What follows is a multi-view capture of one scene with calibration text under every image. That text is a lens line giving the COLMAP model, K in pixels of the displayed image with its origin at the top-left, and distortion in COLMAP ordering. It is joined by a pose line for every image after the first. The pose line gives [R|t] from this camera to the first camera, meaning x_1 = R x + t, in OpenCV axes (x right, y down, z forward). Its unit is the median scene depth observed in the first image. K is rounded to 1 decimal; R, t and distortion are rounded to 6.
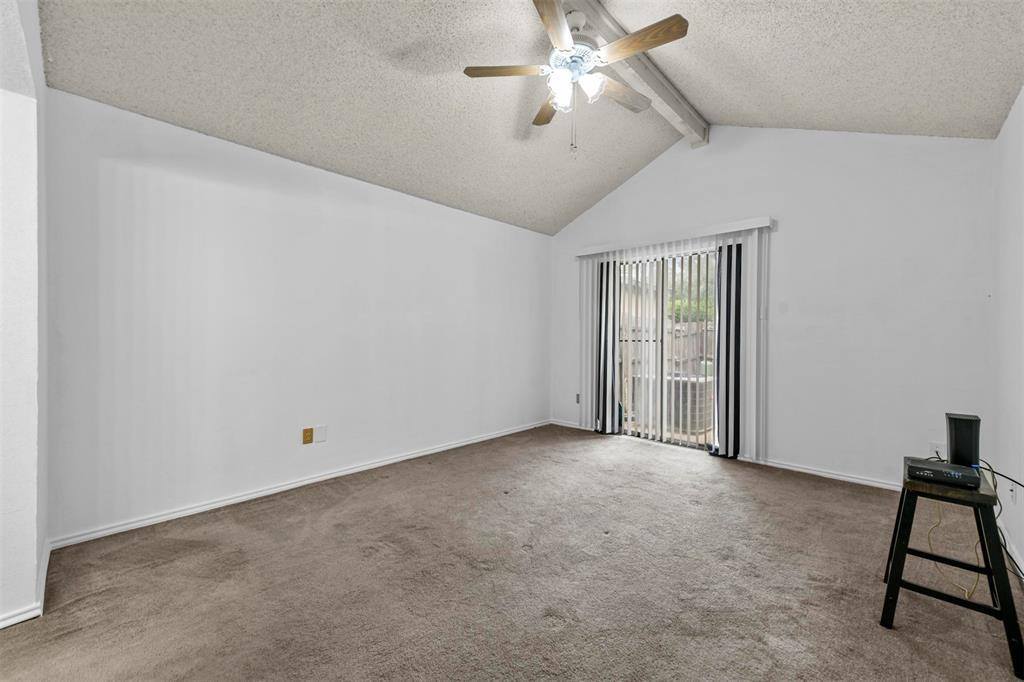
lens RADIAL K [[405.3, 0, 512.0], [0, 405.3, 341.0], [0, 0, 1]] dist [0.011920, -0.000313]
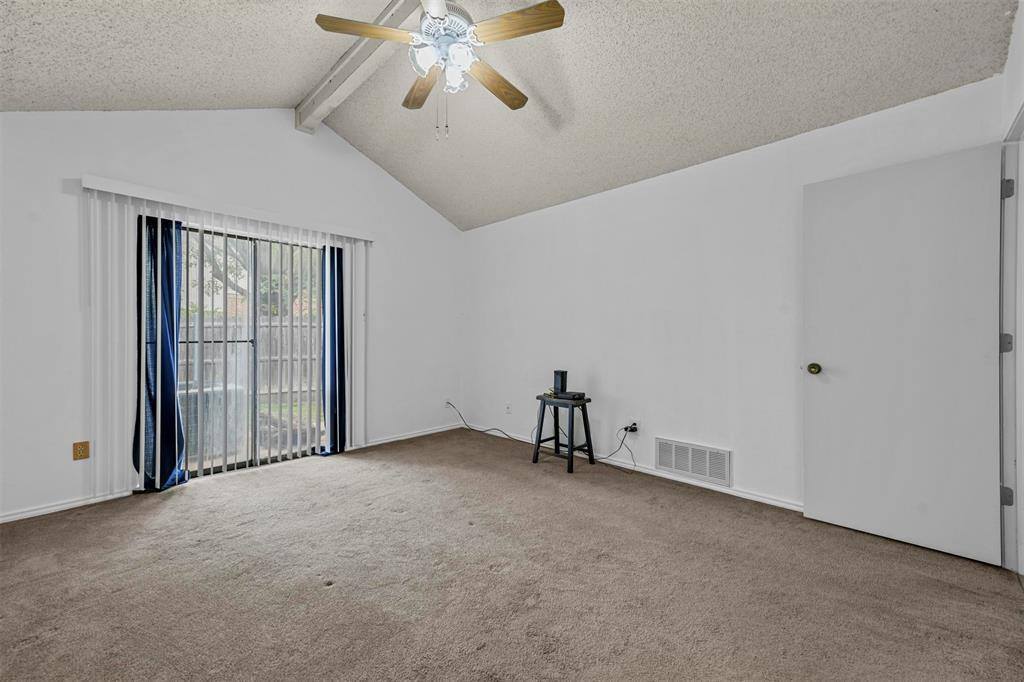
lens RADIAL K [[405.3, 0, 512.0], [0, 405.3, 341.0], [0, 0, 1]] dist [0.011920, -0.000313]
pose [[0.010932, -0.015581, 0.999819, -0.508375], [0.011724, 0.999812, 0.015453, -0.008396], [-0.999872, 0.011553, 0.011112, 0.556739]]
